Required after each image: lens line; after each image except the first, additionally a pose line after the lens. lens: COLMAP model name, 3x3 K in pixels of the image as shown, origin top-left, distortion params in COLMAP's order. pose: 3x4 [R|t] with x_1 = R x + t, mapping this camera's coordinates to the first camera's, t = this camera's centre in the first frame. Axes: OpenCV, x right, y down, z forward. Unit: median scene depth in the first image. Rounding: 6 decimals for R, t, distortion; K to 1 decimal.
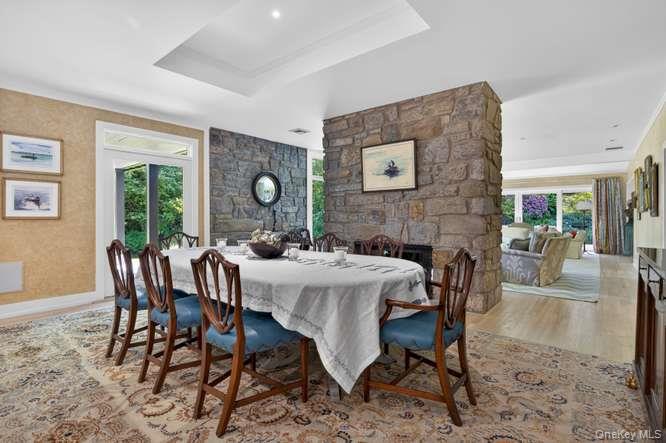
lens RADIAL K [[326.0, 0, 333.0], [0, 326.0, 221.5], [0, 0, 1]] dist [-0.002258, -0.000254]
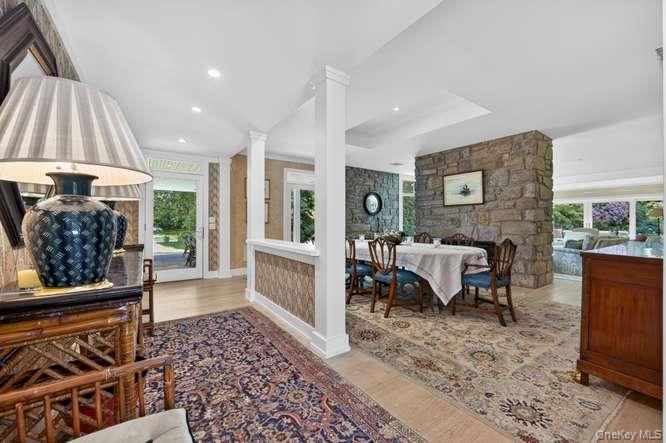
lens RADIAL K [[271.4, 0, 335.3], [0, 271.4, 223.0], [0, 0, 1]] dist [0.002459, 0.000223]
pose [[0.966524, 0.003566, -0.256553, -0.080531], [-0.006702, 0.999913, -0.011347, 0.006601], [0.256490, 0.012687, 0.966464, -0.370897]]
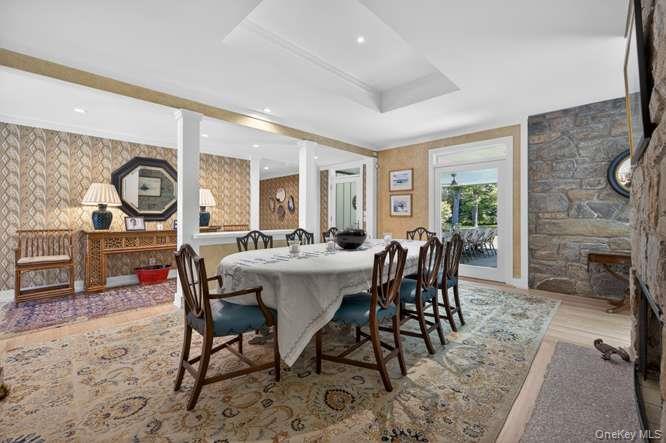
lens RADIAL K [[271.4, 0, 335.3], [0, 271.4, 223.0], [0, 0, 1]] dist [0.002459, 0.000223]
pose [[-0.061419, 0.034274, -0.997523, 0.561350], [-0.014695, 0.999271, 0.035239, -0.017708], [0.998004, 0.016823, -0.060870, 0.688380]]
